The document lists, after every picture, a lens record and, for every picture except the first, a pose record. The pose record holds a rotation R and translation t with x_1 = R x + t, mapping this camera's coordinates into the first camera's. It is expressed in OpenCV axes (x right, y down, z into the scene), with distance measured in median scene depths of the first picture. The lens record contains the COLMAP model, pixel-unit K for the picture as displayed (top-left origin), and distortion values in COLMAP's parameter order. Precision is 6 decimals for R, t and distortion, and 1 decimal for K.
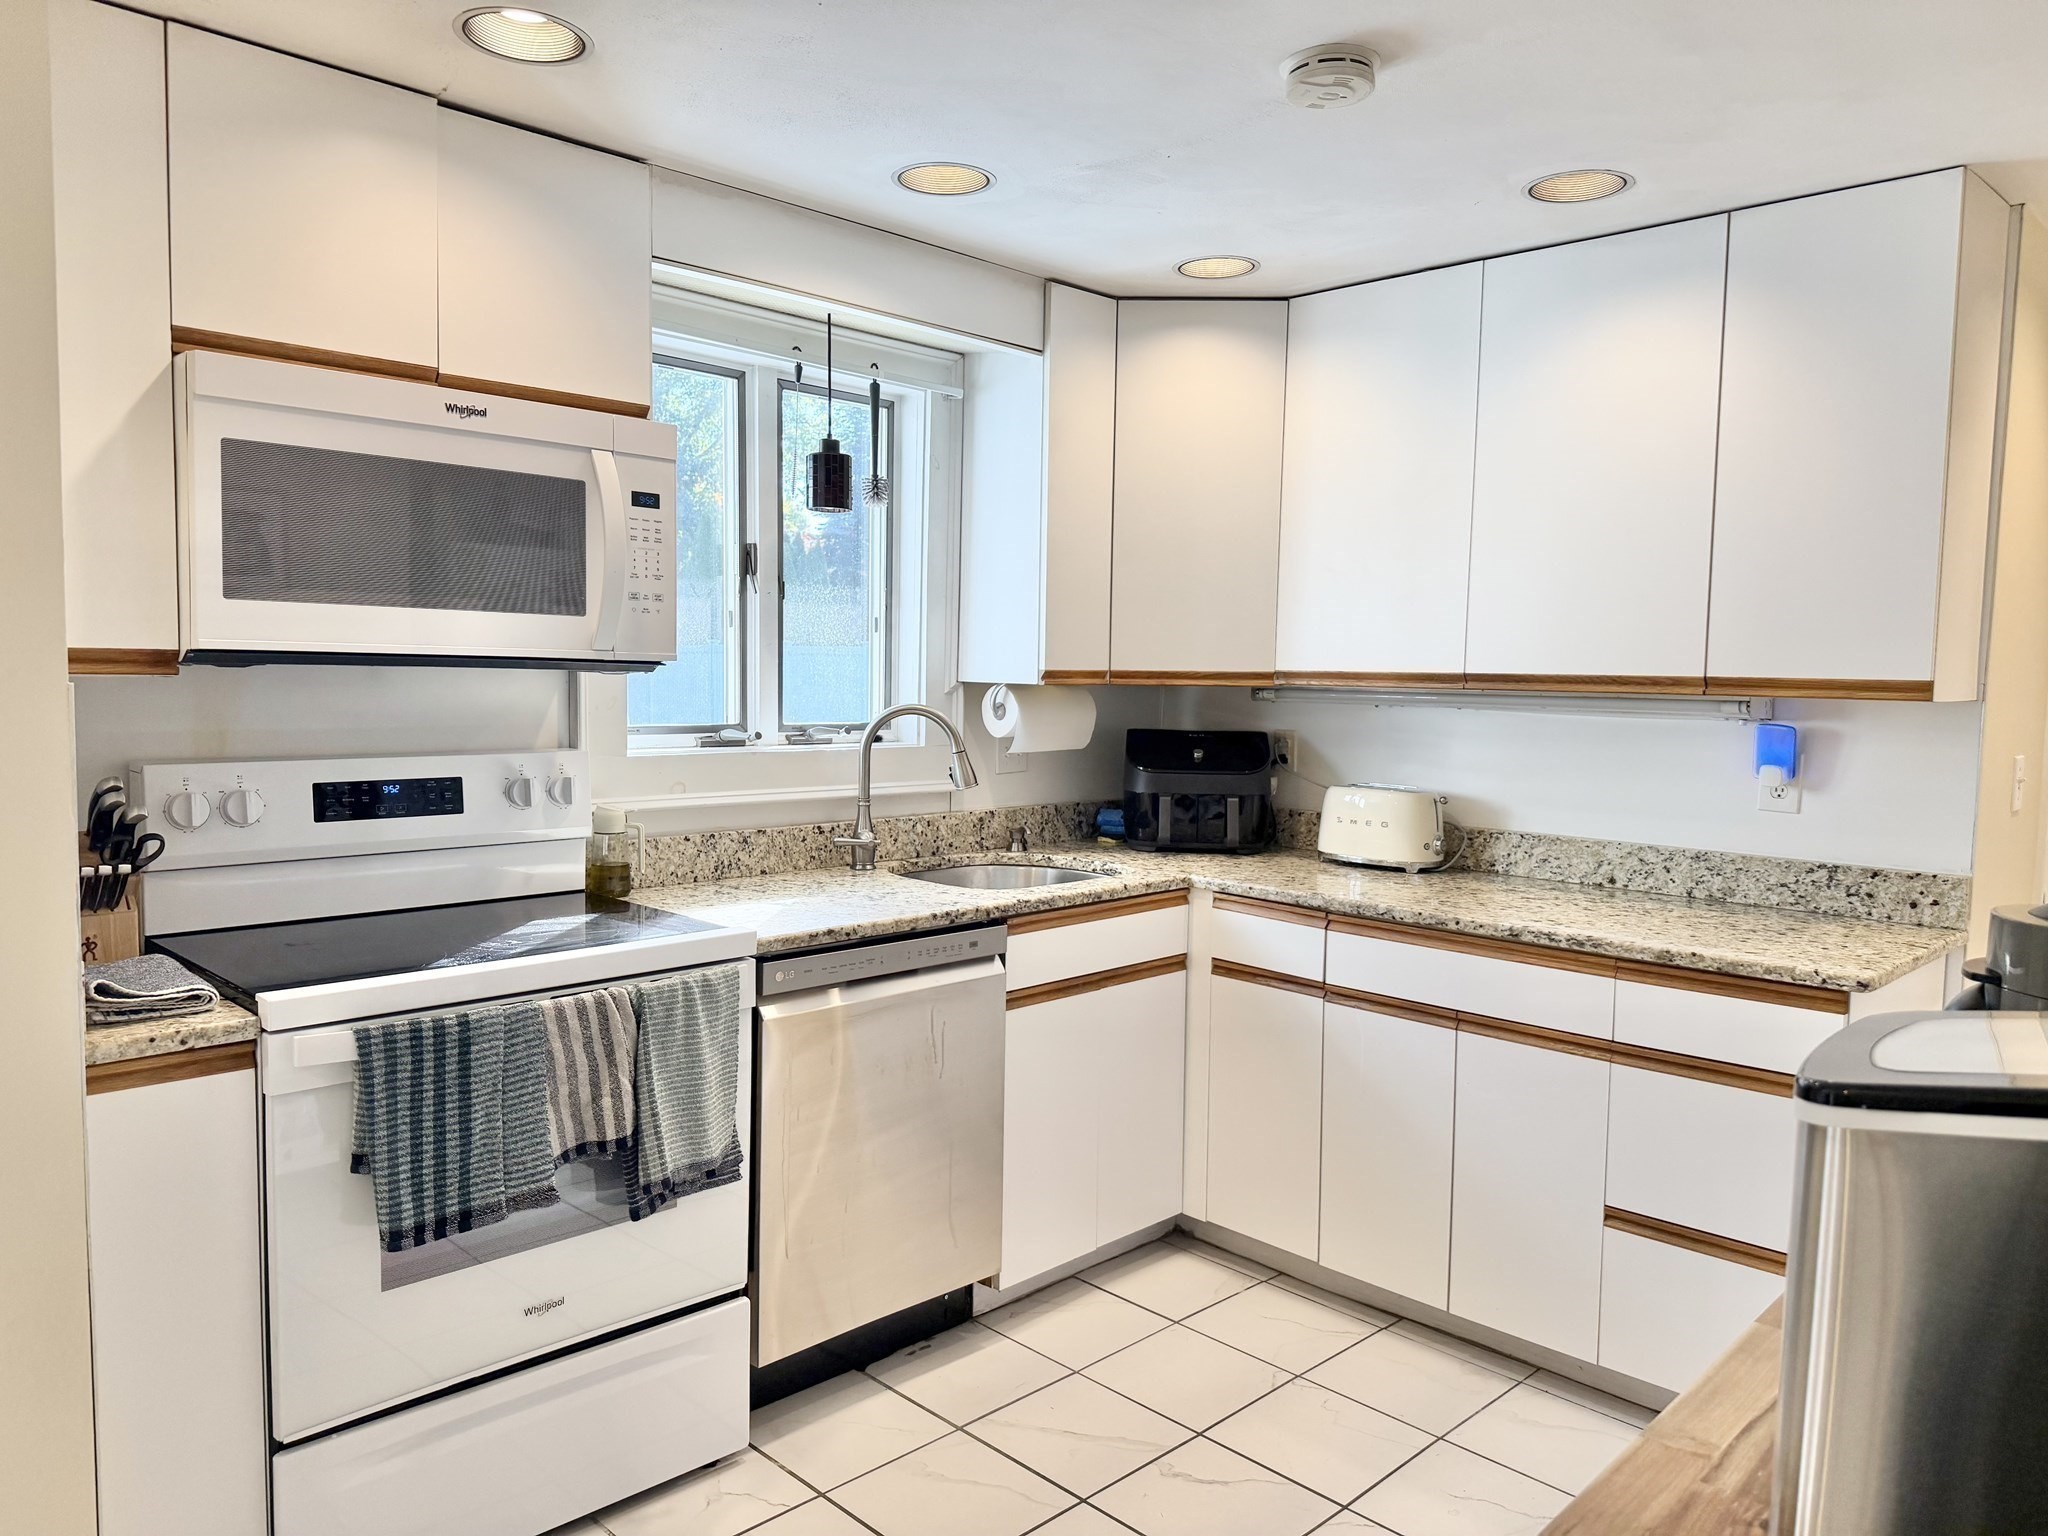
lens RADIAL K [[1437.0, 0, 1024.0], [0, 1437.0, 768.0], [0, 0, 1]] dist [0.084694, -0.119173]
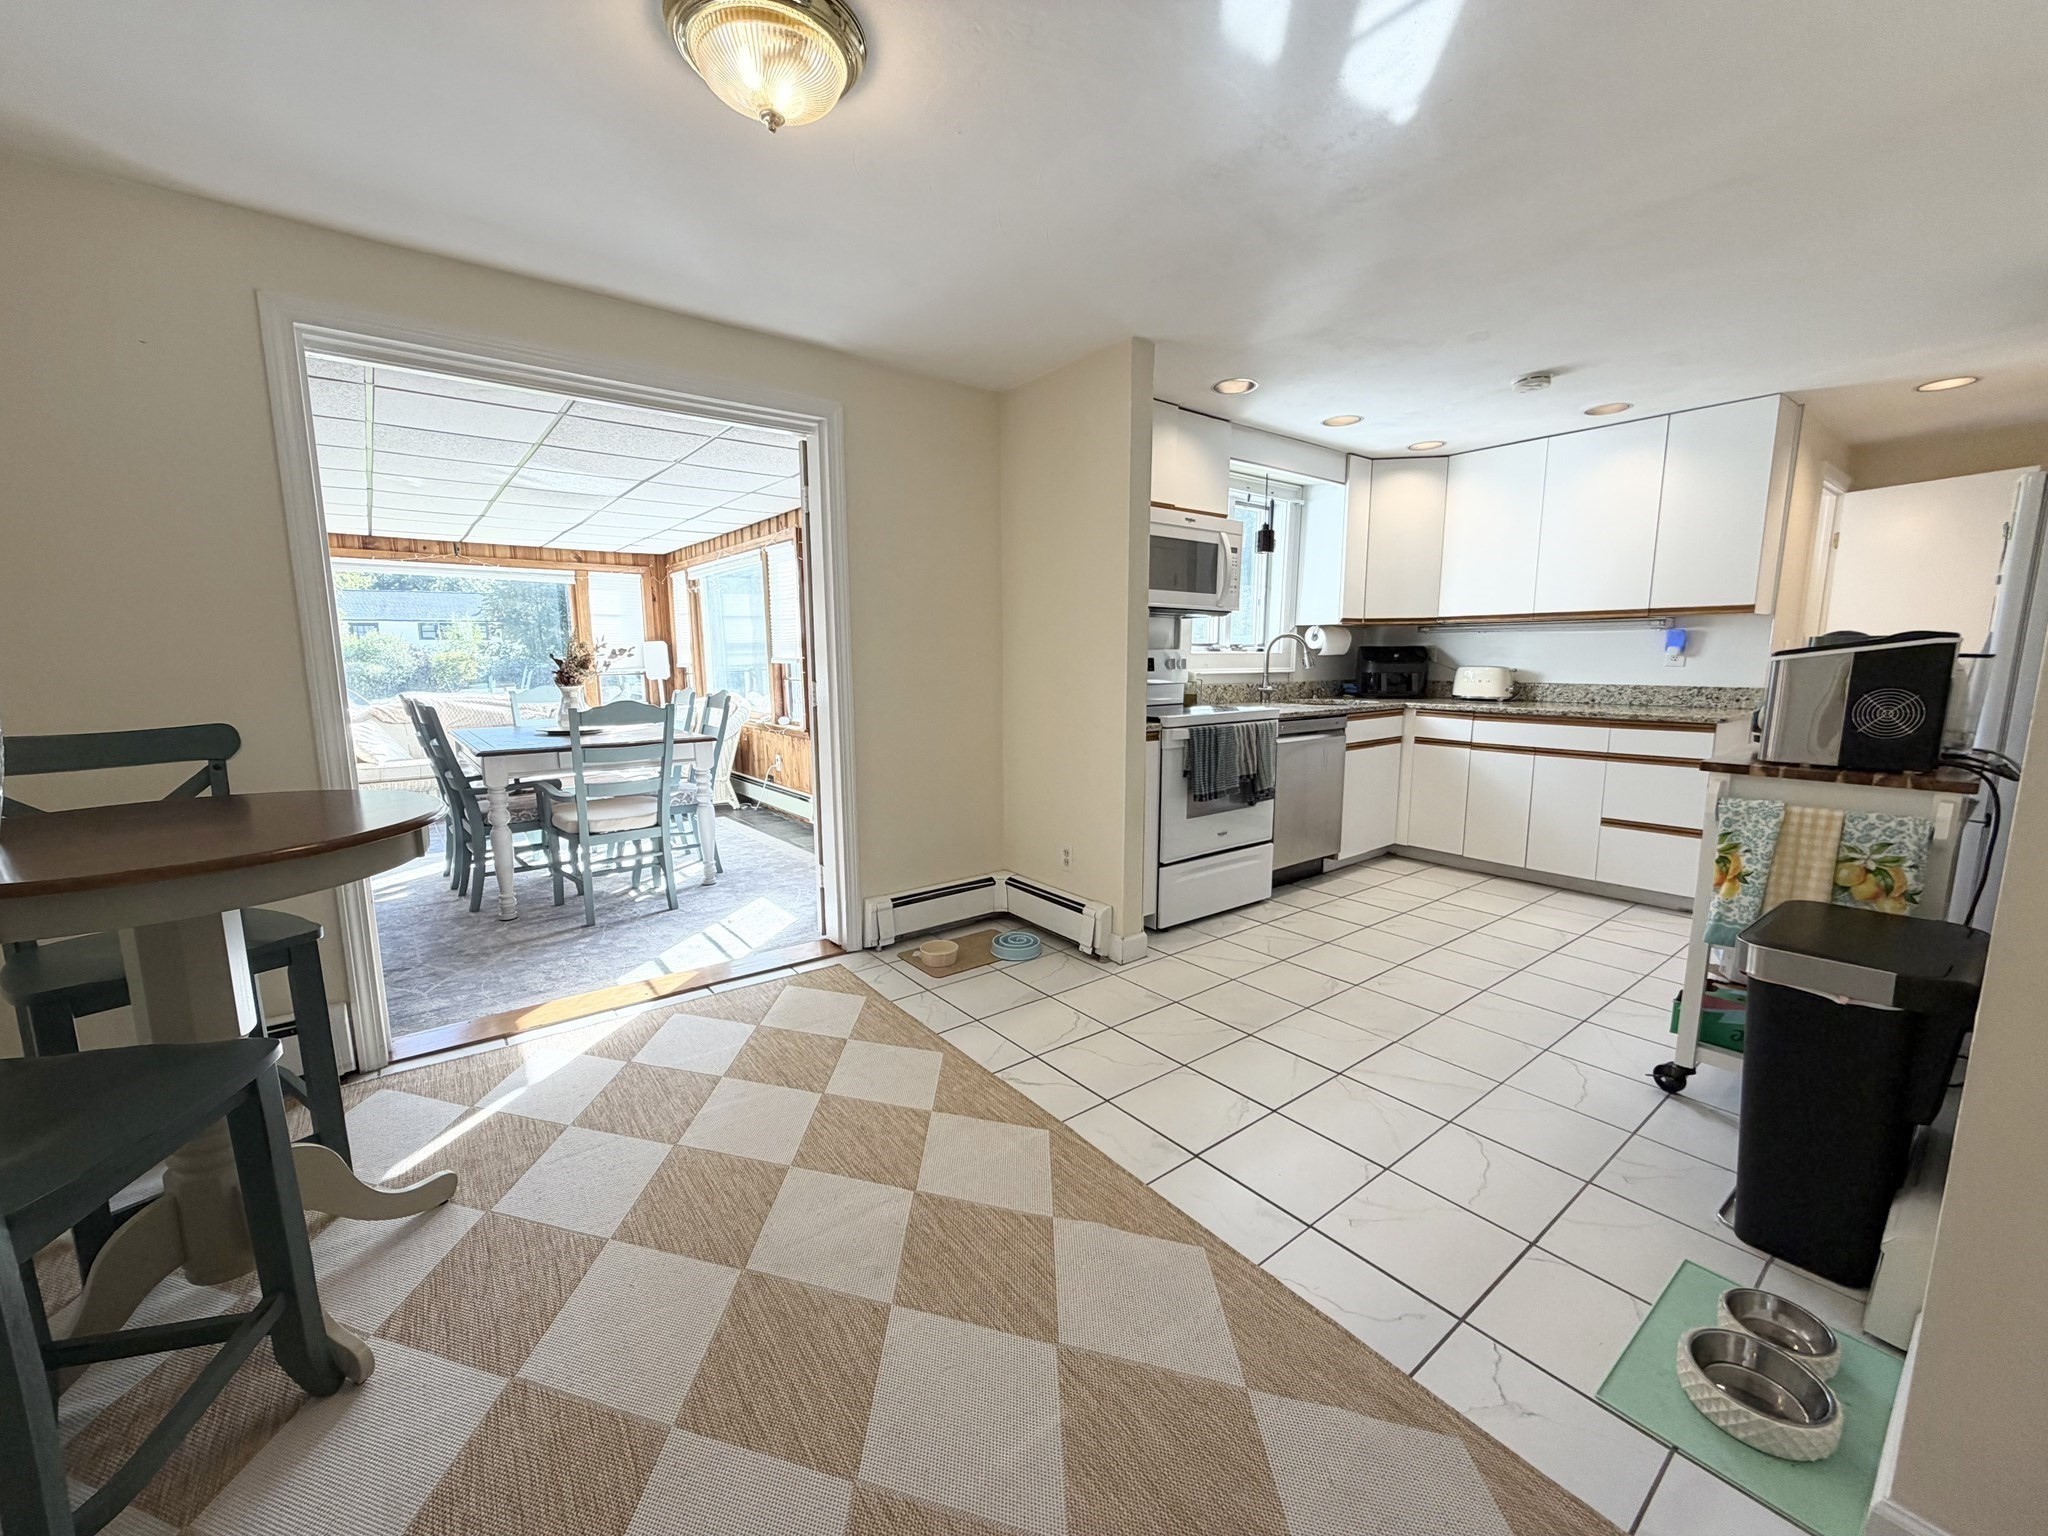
lens RADIAL K [[820.6, 0, 1024.0], [0, 820.6, 768.0], [0, 0, 1]] dist [0.001837, 0.000274]
pose [[0.992766, -0.005513, -0.119937, -0.375581], [0.013380, 0.997803, 0.064886, 0.091652], [0.119316, -0.066021, 0.990659, -0.469238]]
